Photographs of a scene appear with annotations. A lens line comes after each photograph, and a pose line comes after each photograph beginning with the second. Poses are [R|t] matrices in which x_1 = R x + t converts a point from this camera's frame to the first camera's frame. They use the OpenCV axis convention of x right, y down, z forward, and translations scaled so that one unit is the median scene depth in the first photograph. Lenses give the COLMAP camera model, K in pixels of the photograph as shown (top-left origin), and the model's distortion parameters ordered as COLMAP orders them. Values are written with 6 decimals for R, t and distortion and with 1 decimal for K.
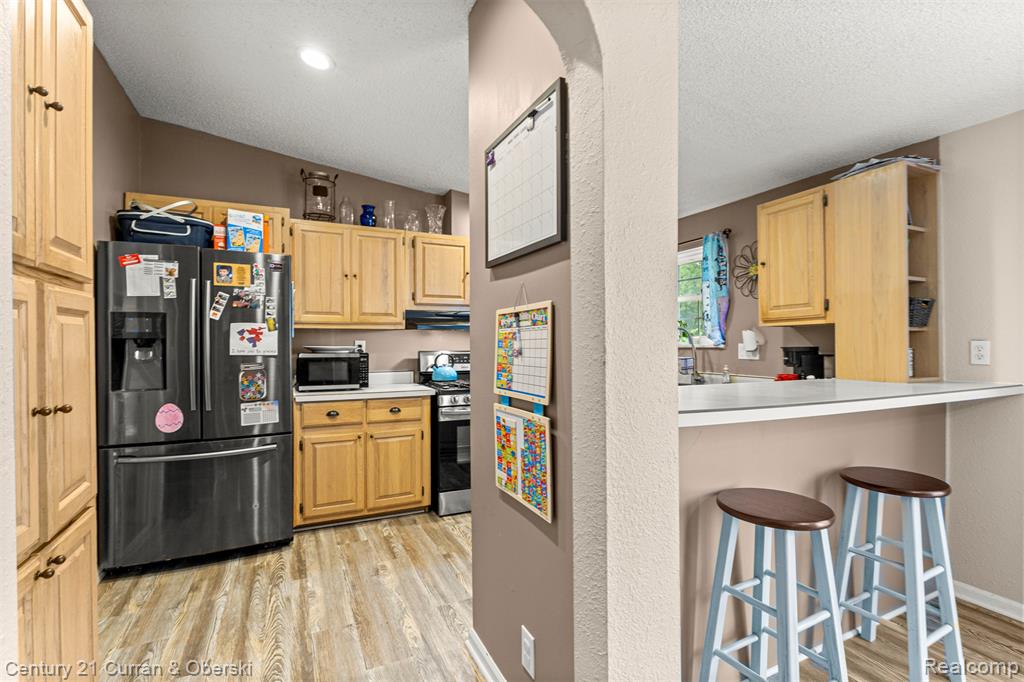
lens RADIAL K [[467.9, 0, 511.1], [0, 467.9, 344.5], [0, 0, 1]] dist [0.000887, -0.000002]
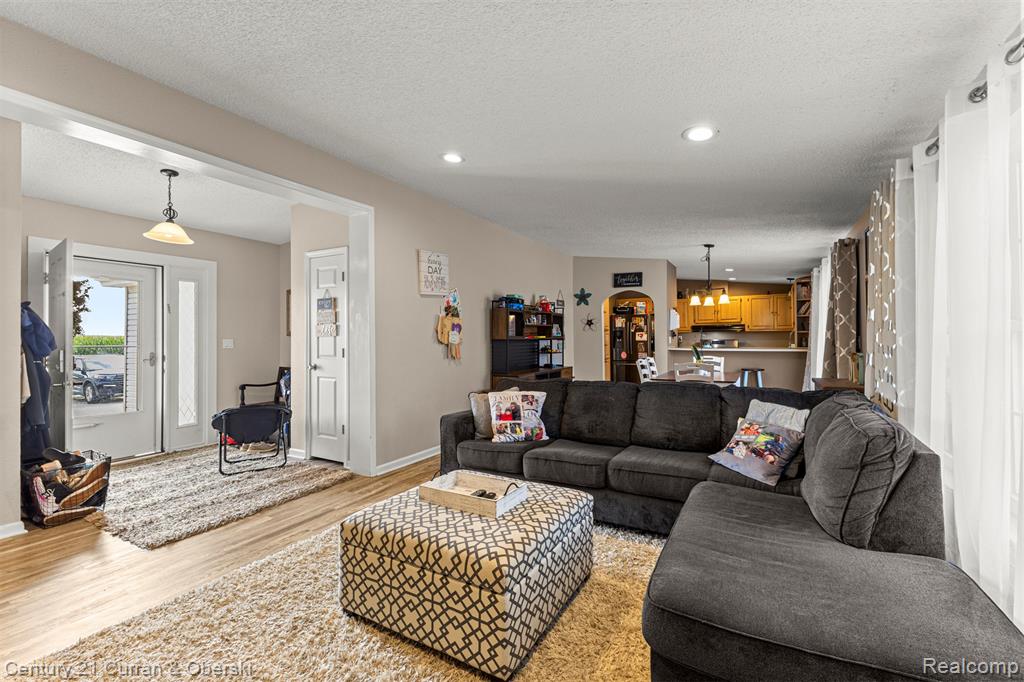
lens RADIAL K [[443.6, 0, 513.7], [0, 443.6, 336.1], [0, 0, 1]] dist [0.014736, -0.002892]
pose [[0.577143, -0.008217, -0.816602, 1.636982], [0.007063, 0.999962, -0.005071, -0.002111], [0.816613, -0.002841, 0.577179, -1.768223]]
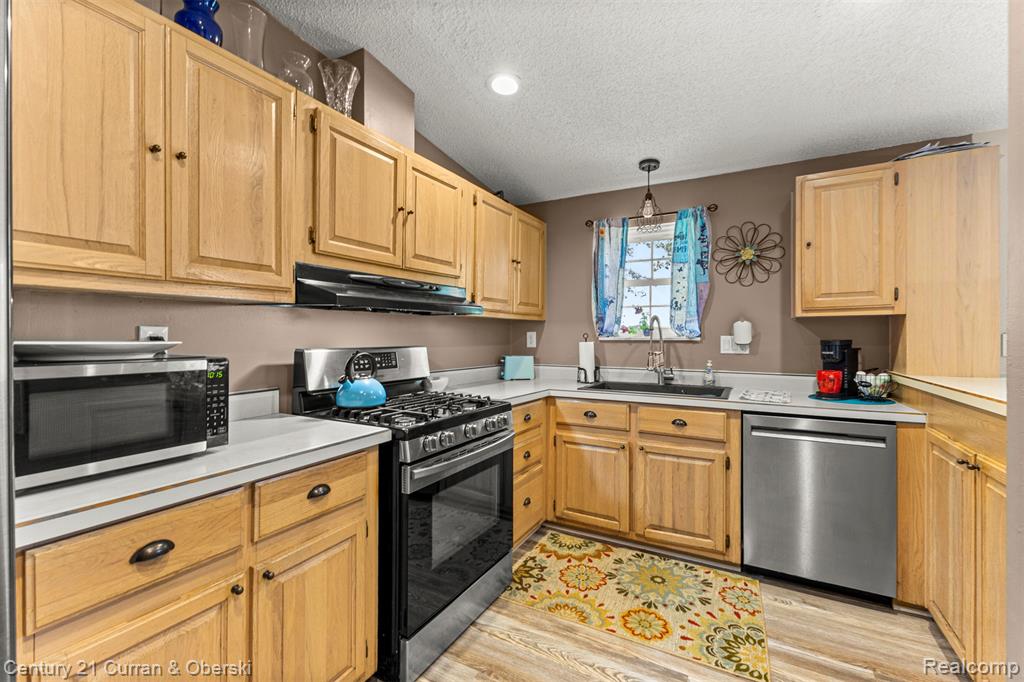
lens RADIAL K [[443.6, 0, 516.2], [0, 443.6, 336.3], [0, 0, 1]] dist [0.014736, -0.002892]
pose [[0.810908, 0.001249, 0.585172, -0.358612], [-0.002583, 0.999996, 0.001444, -0.001363], [-0.585167, -0.002682, 0.810908, 0.599833]]
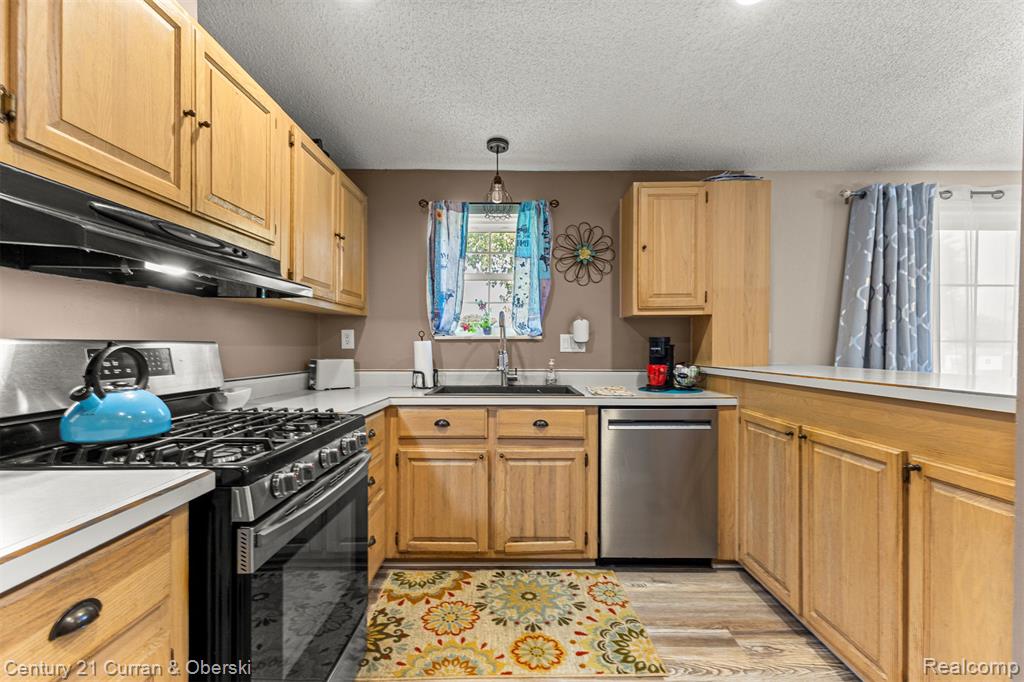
lens RADIAL K [[443.6, 0, 487.2], [0, 443.6, 356.2], [0, 0, 1]] dist [0.014736, -0.002892]
pose [[0.427988, -0.011878, 0.903706, -0.368458], [-0.001456, 0.999903, 0.013832, 0.030006], [-0.903783, -0.007236, 0.427929, 0.838083]]
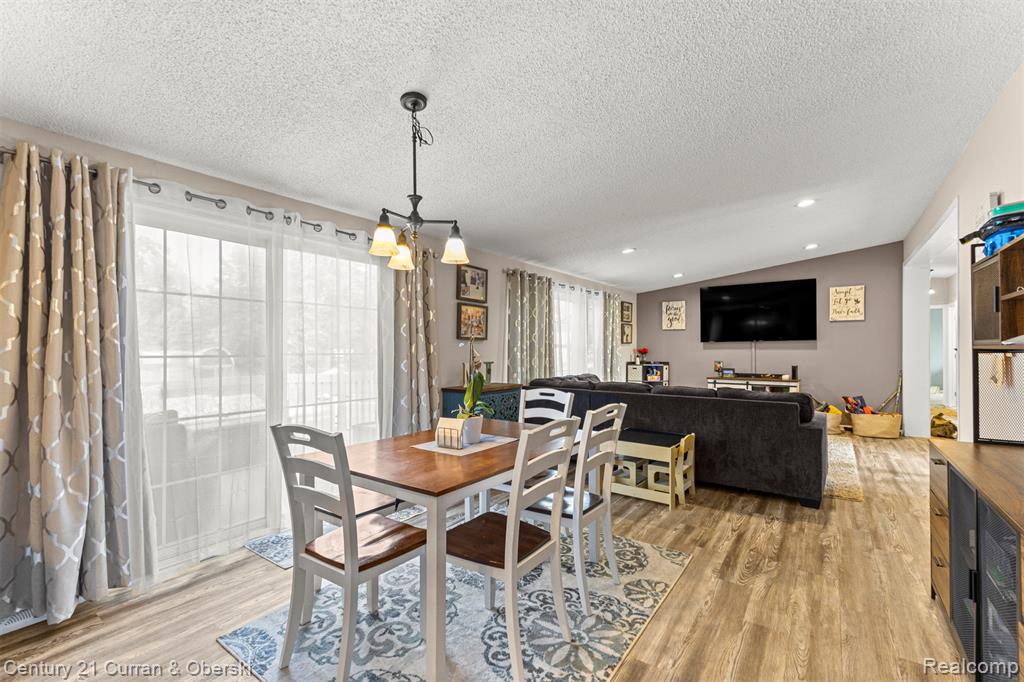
lens RADIAL K [[443.6, 0, 513.4], [0, 443.6, 349.6], [0, 0, 1]] dist [0.014736, -0.002892]
pose [[-0.484510, 0.001855, 0.874784, -0.134468], [0.005371, 0.999985, 0.000855, -0.001143], [-0.874769, 0.005113, -0.484513, 0.231506]]
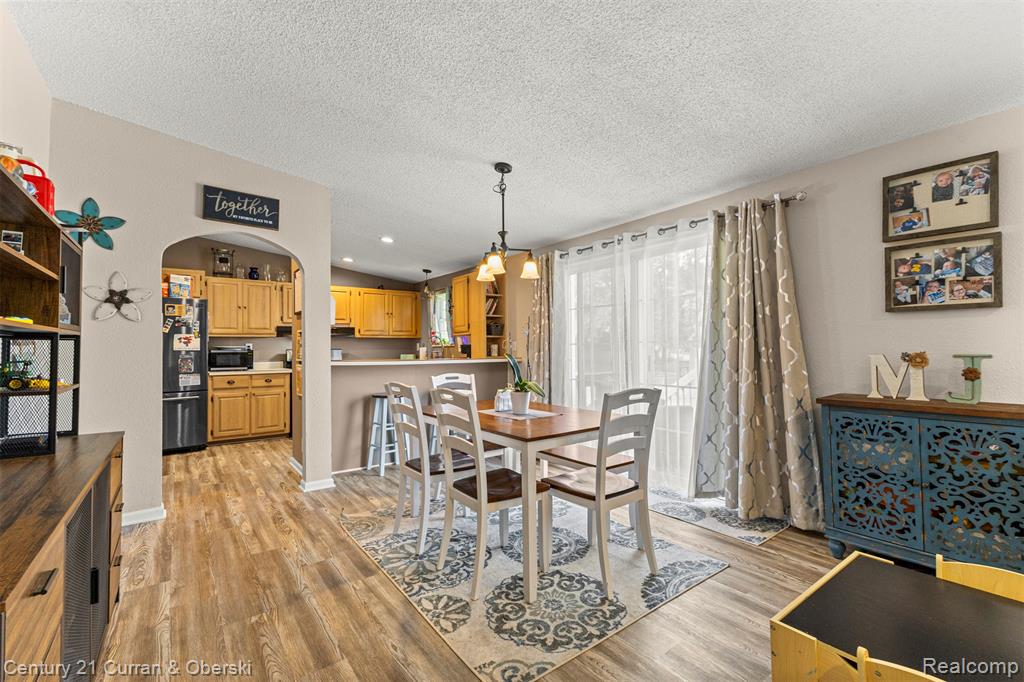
lens RADIAL K [[443.6, 0, 512.1], [0, 443.6, 339.6], [0, 0, 1]] dist [0.014736, -0.002892]
pose [[0.980917, -0.004041, 0.194385, 0.379119], [0.008437, 0.999727, -0.021788, 0.026305], [-0.194244, 0.023012, 0.980683, -0.979882]]
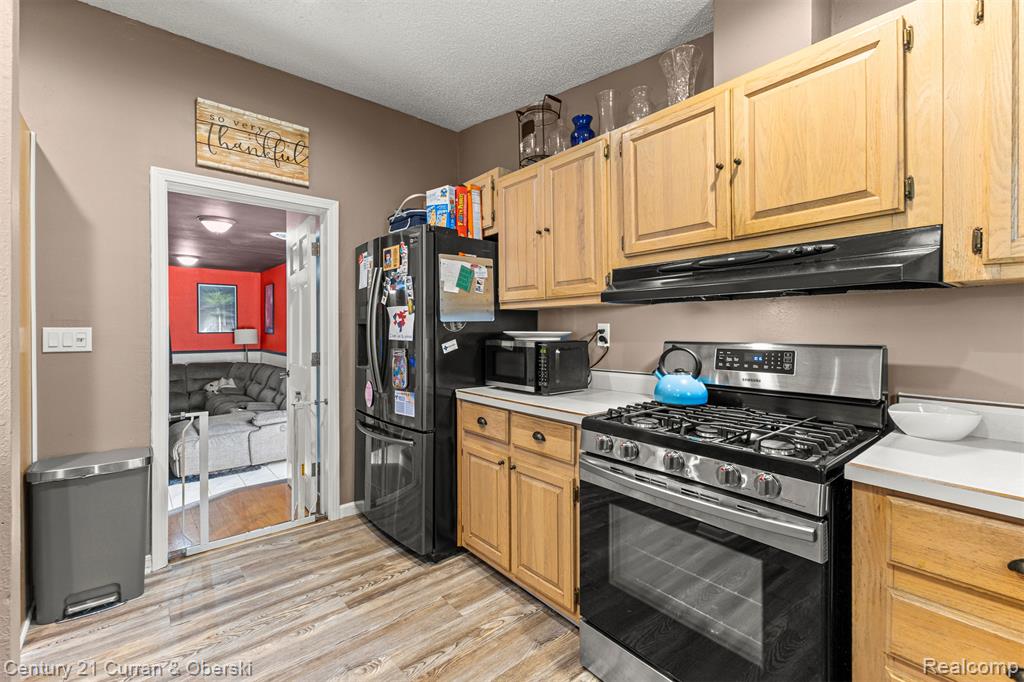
lens RADIAL K [[443.6, 0, 518.3], [0, 443.6, 333.1], [0, 0, 1]] dist [0.014736, -0.002892]
pose [[0.253172, 0.009392, -0.967376, 0.322999], [-0.000164, 0.999953, 0.009666, -0.000303], [0.967421, -0.002288, 0.253162, 0.873706]]
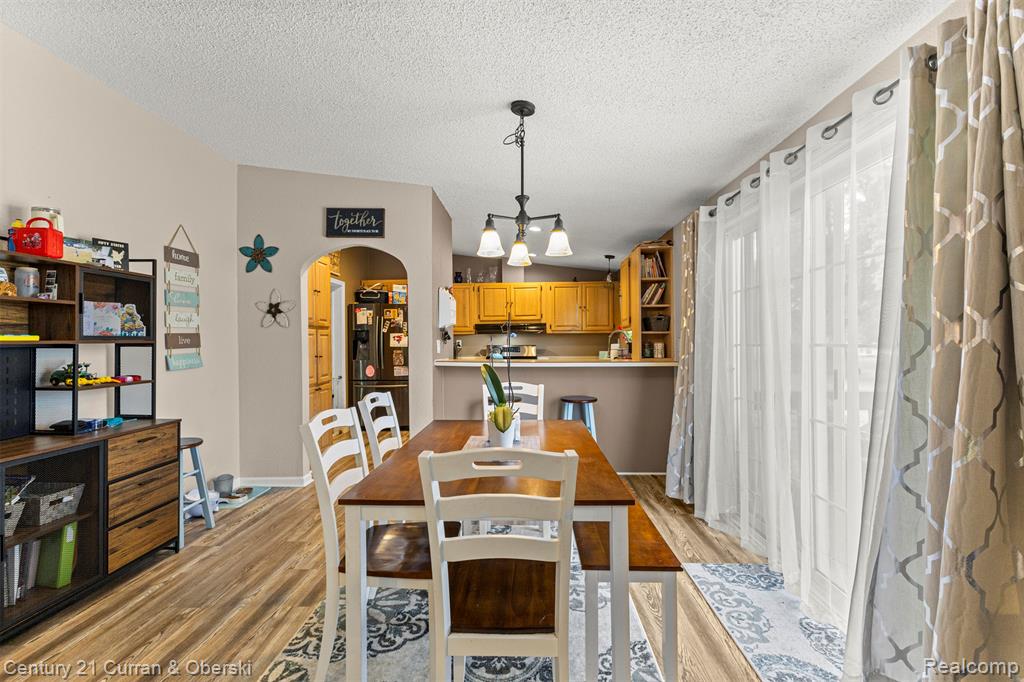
lens RADIAL K [[443.6, 0, 511.3], [0, 443.6, 339.0], [0, 0, 1]] dist [0.014736, -0.002892]
pose [[0.884109, -0.007204, -0.467225, 0.894271], [0.004743, 0.999968, -0.006444, 0.001222], [0.467256, 0.003481, 0.884115, -0.649348]]
